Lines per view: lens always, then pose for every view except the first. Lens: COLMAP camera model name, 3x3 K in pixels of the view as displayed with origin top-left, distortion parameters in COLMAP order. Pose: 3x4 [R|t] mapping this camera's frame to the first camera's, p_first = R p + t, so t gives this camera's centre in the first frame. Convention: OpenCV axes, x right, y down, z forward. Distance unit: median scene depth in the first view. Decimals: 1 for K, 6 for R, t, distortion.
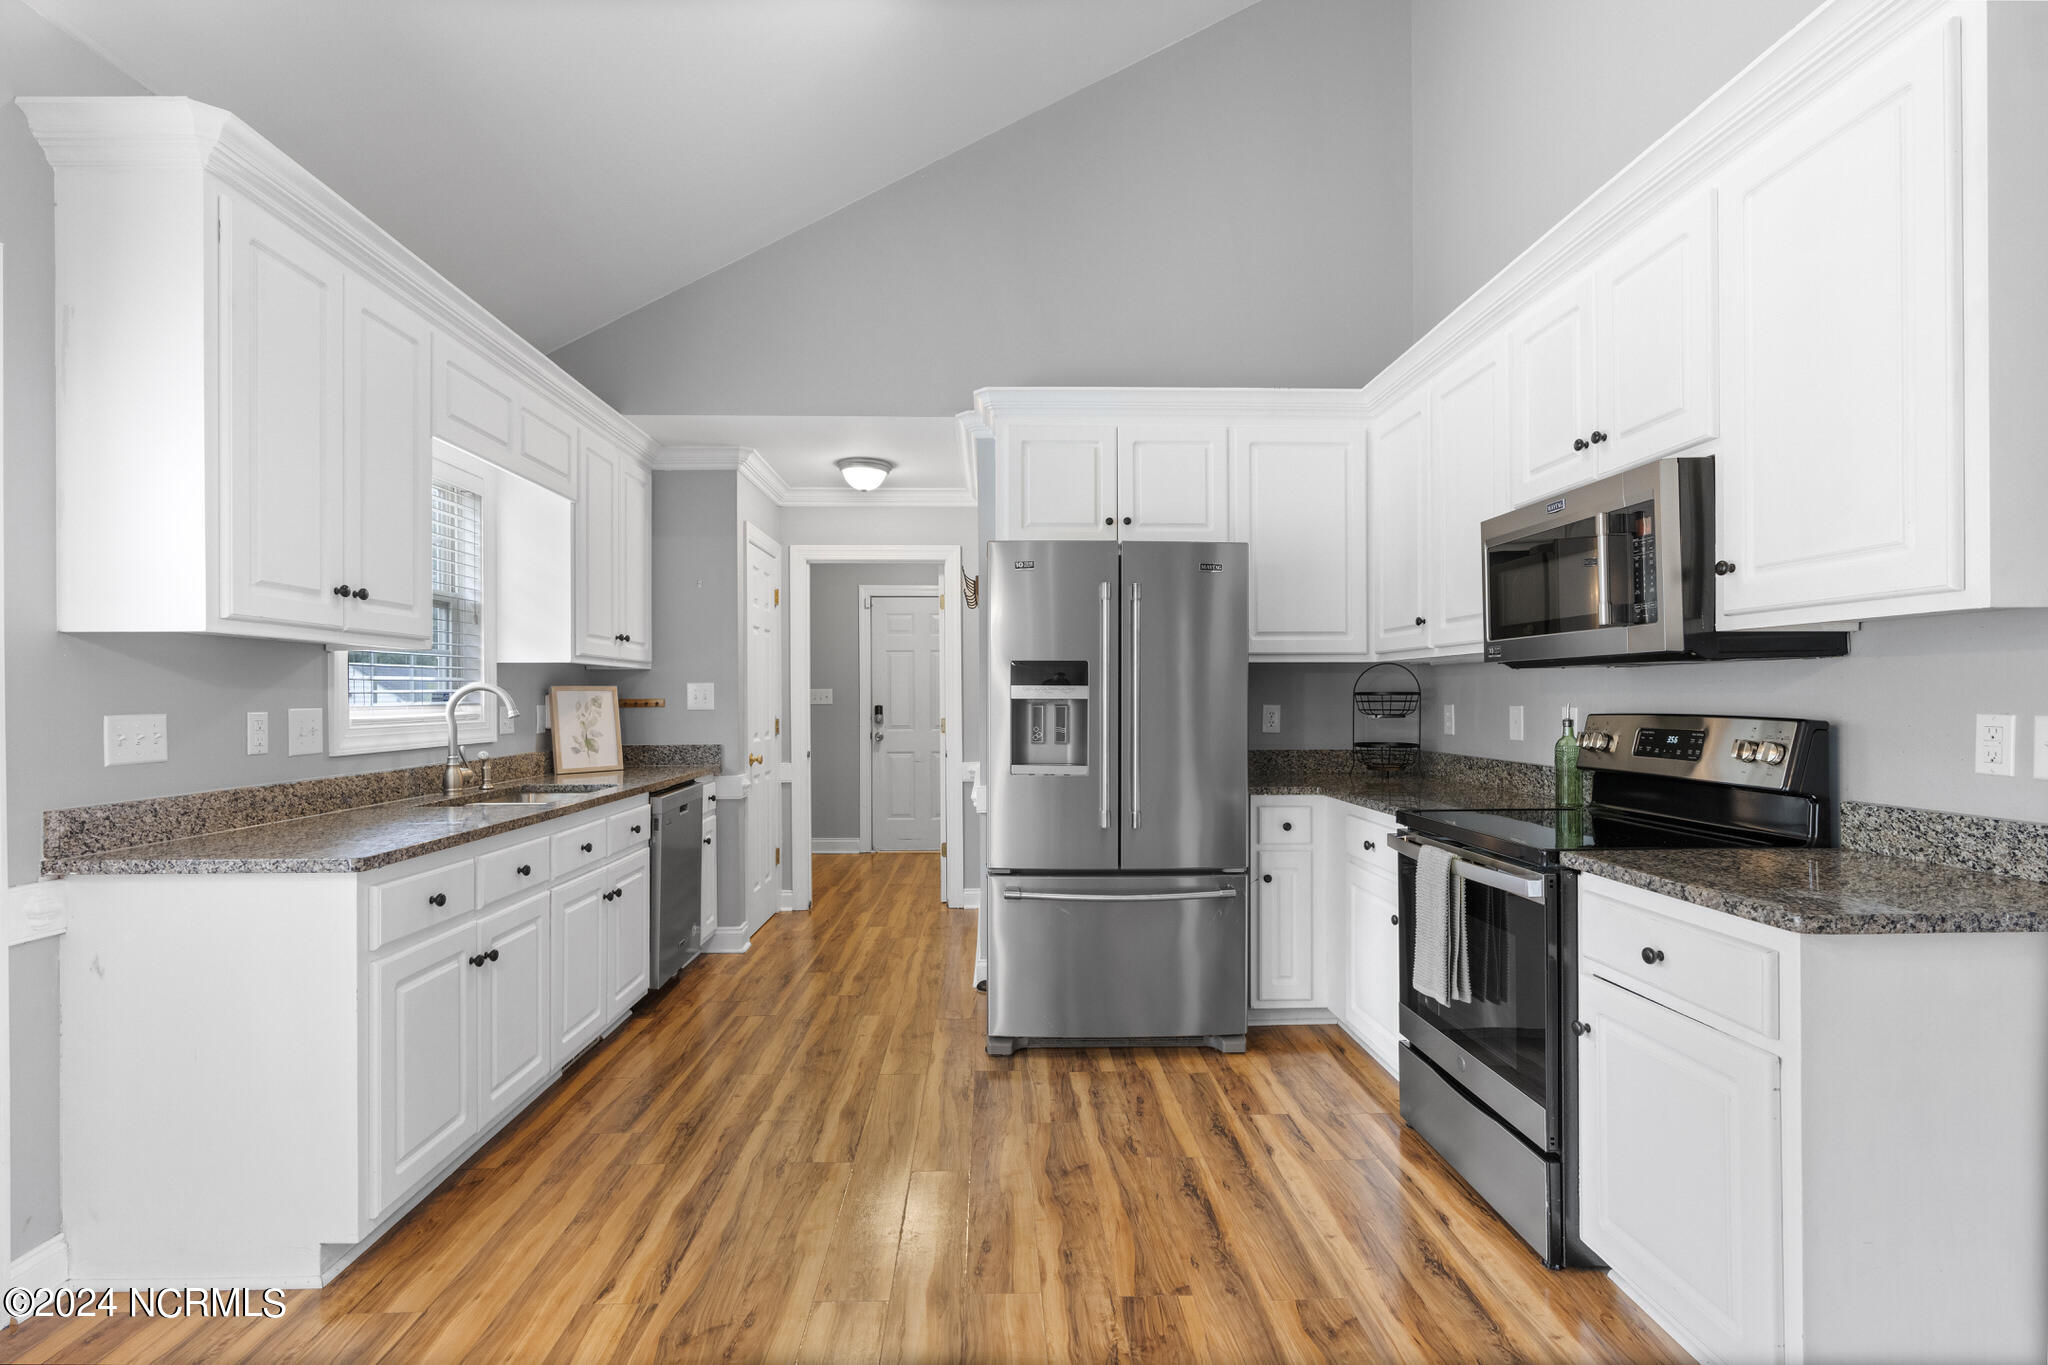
lens RADIAL K [[971.1, 0, 1019.5], [0, 971.1, 695.6], [0, 0, 1]] dist [-0.002074, 0.000528]
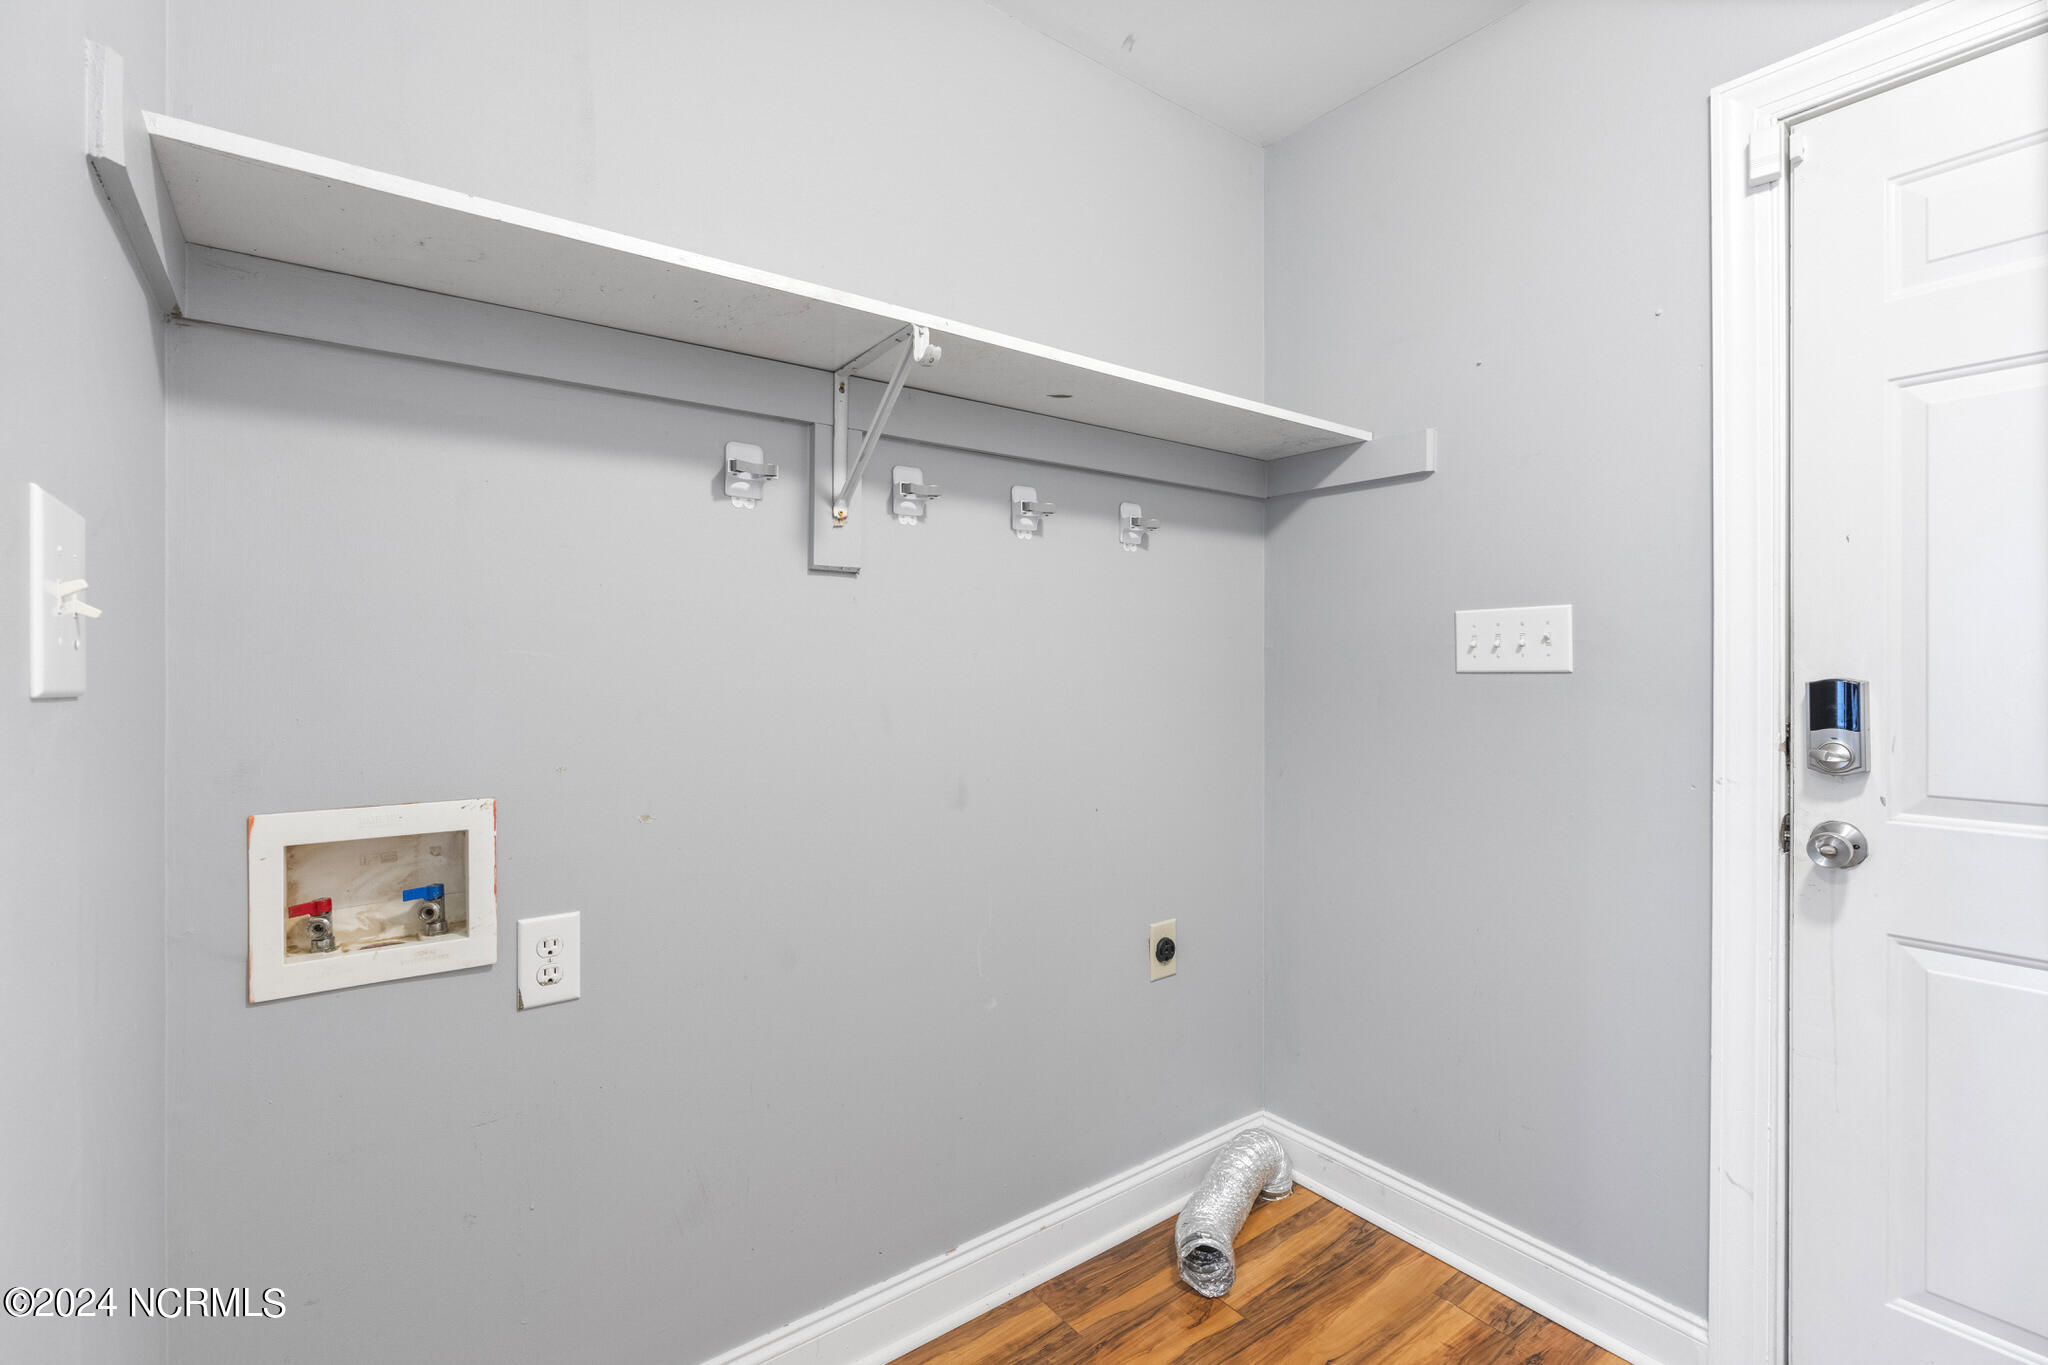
lens RADIAL K [[909.0, 0, 1017.2], [0, 909.0, 669.6], [0, 0, 1]] dist [-0.023198, 0.002951]
pose [[0.587465, 0.010156, -0.809186, -0.260991], [-0.002041, 0.999937, 0.011069, 0.016733], [0.809247, -0.004851, 0.587448, 2.045347]]
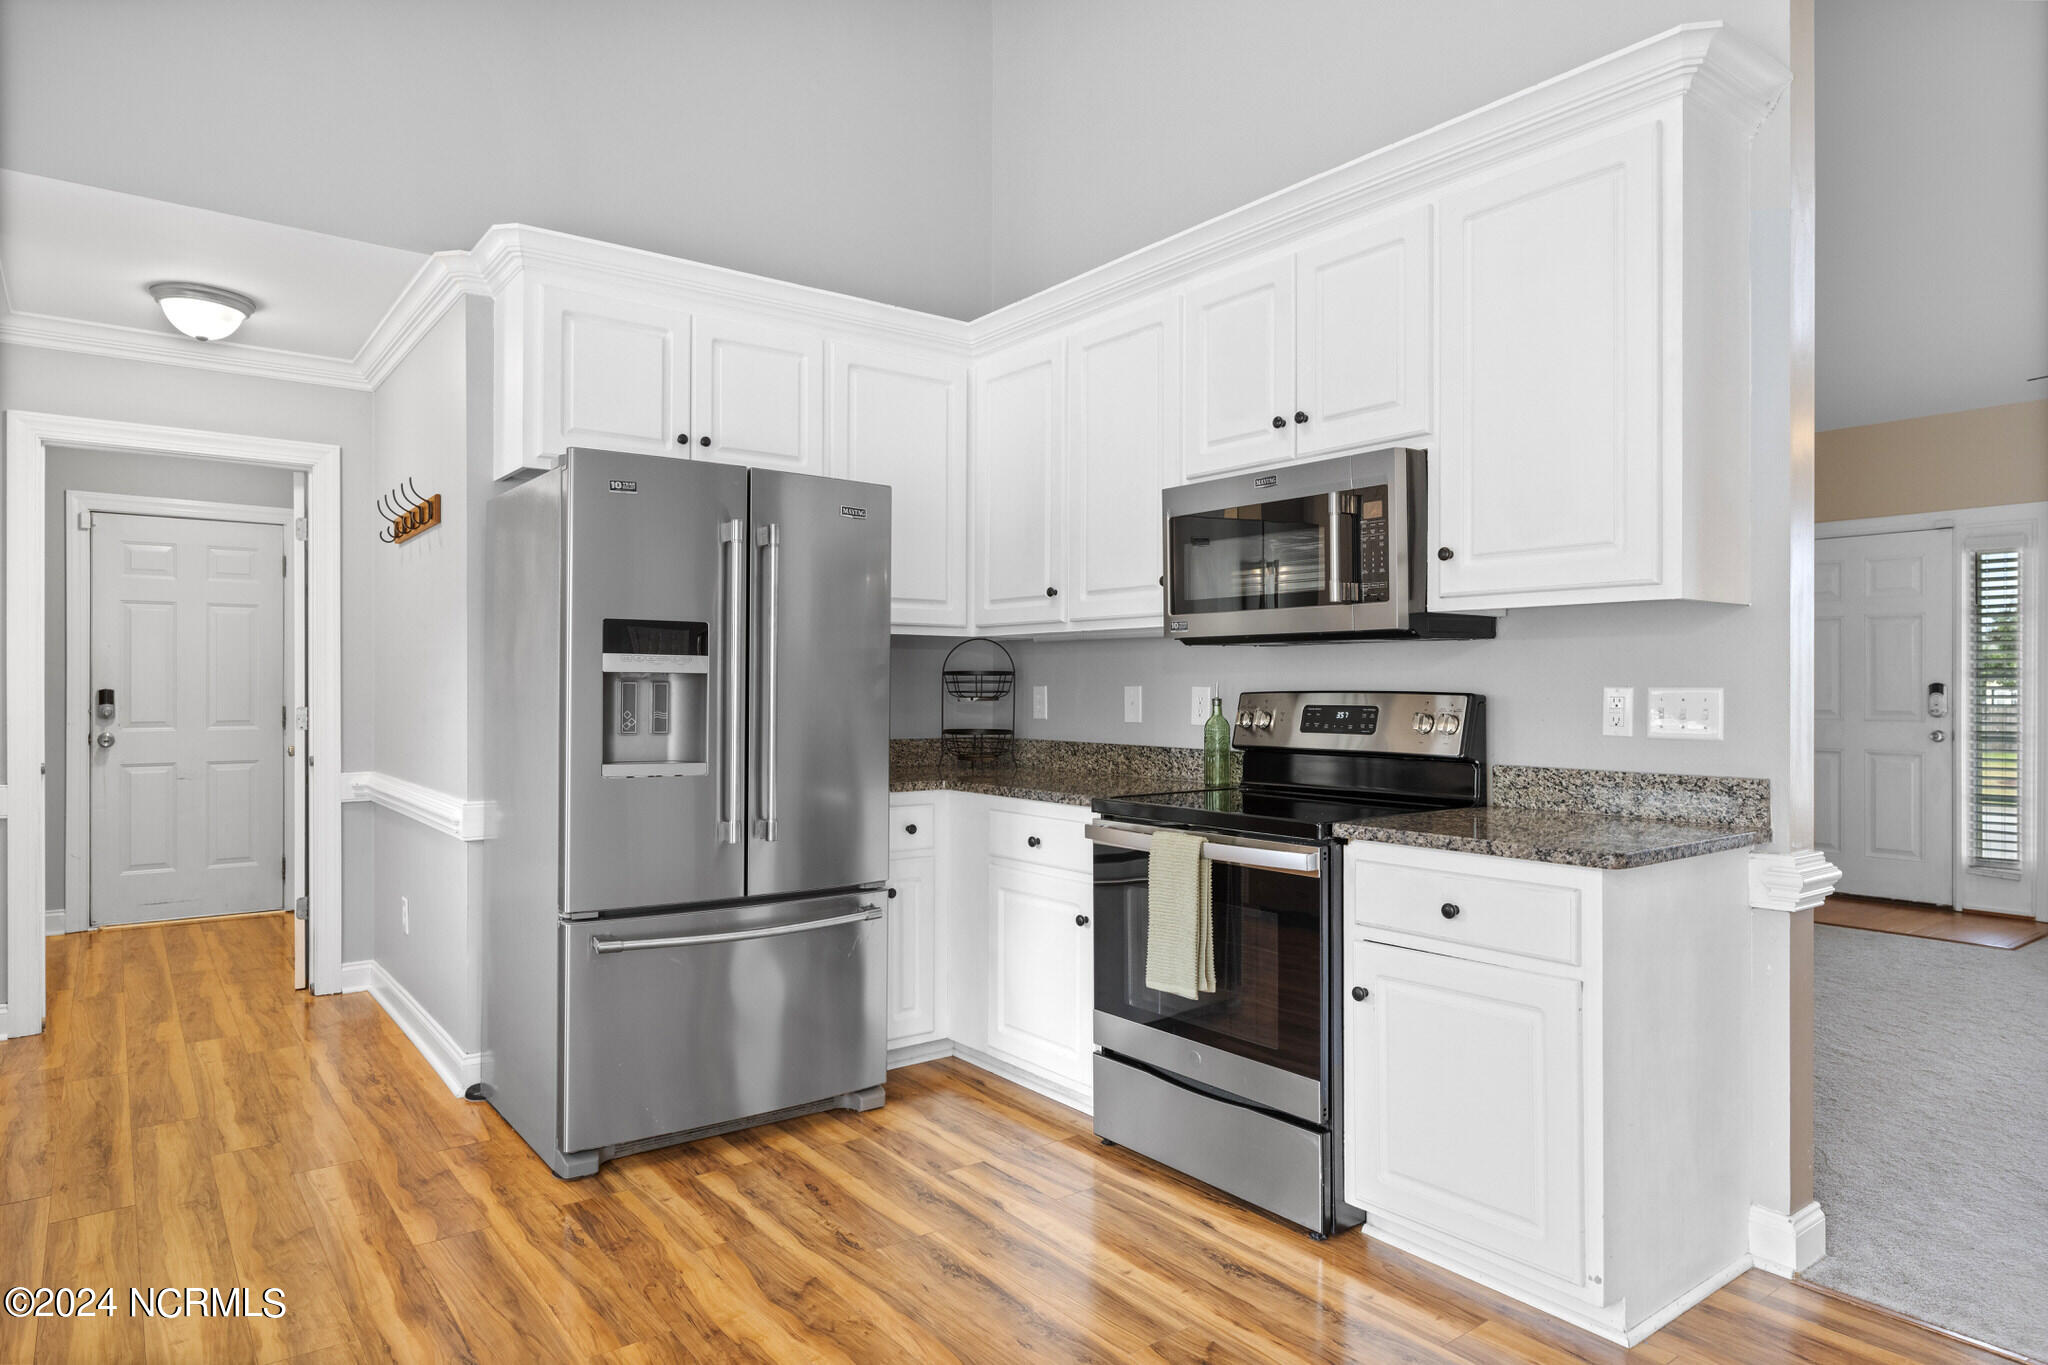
lens RADIAL K [[1212.9, 0, 1010.7], [0, 1212.9, 686.2], [0, 0, 1]] dist [-0.003397, 0.001296]
pose [[0.815111, 0.006112, 0.579273, -0.324177], [-0.005965, 0.999980, -0.002158, 0.016362], [-0.579274, -0.001697, 0.815131, 0.119891]]
